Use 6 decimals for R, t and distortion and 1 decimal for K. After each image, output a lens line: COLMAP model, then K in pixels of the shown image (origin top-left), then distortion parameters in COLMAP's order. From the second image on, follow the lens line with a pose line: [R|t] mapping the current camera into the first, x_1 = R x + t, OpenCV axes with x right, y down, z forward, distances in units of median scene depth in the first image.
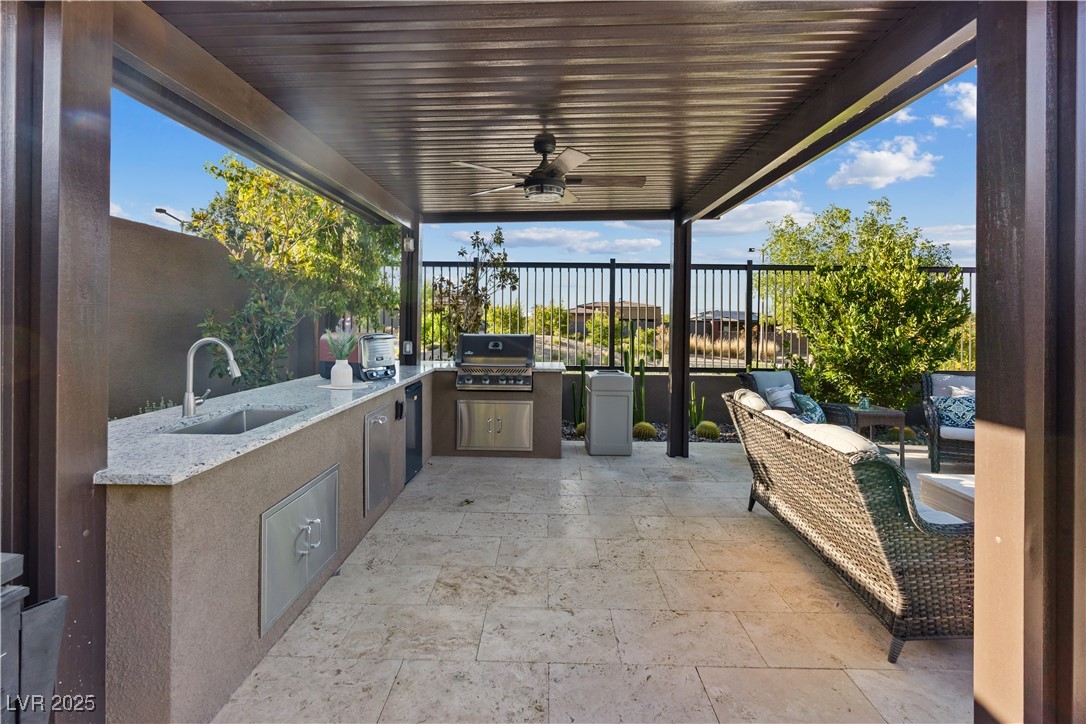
lens RADIAL K [[495.9, 0, 538.3], [0, 495.9, 348.5], [0, 0, 1]] dist [-0.008774, 0.000664]
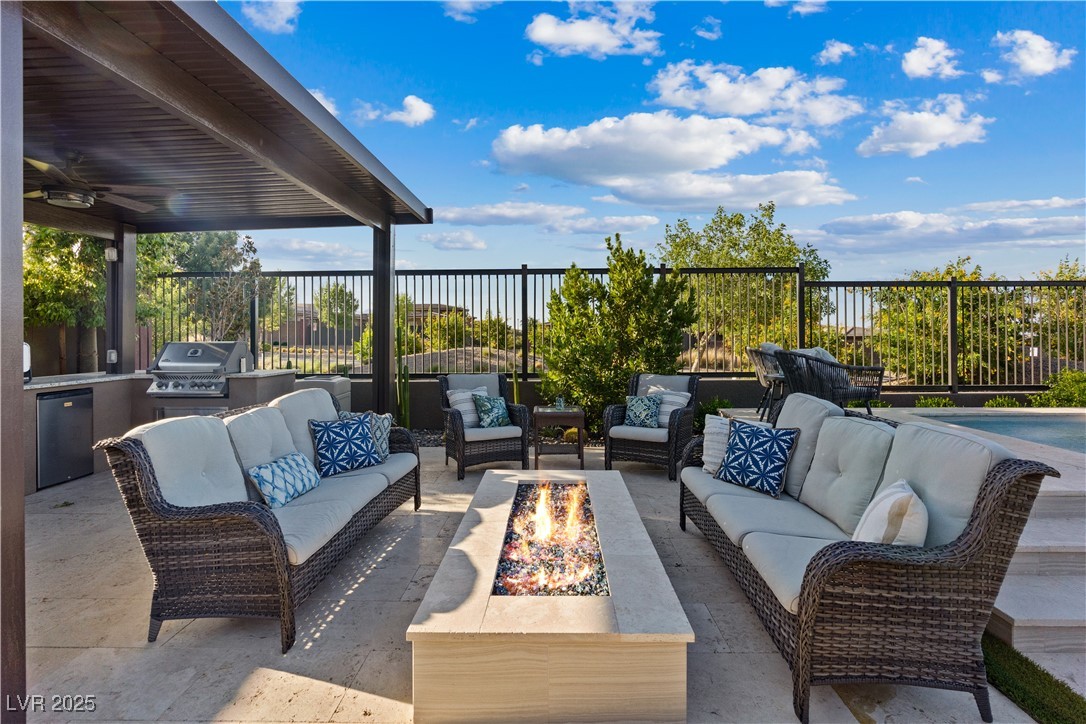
lens RADIAL K [[510.7, 0, 542.6], [0, 510.7, 341.9], [0, 0, 1]] dist [0.001815, 0.000353]
pose [[0.999849, -0.016783, 0.004539, 0.455486], [0.016912, 0.999406, -0.030034, 0.011062], [-0.004032, 0.030106, 0.999539, -0.039105]]
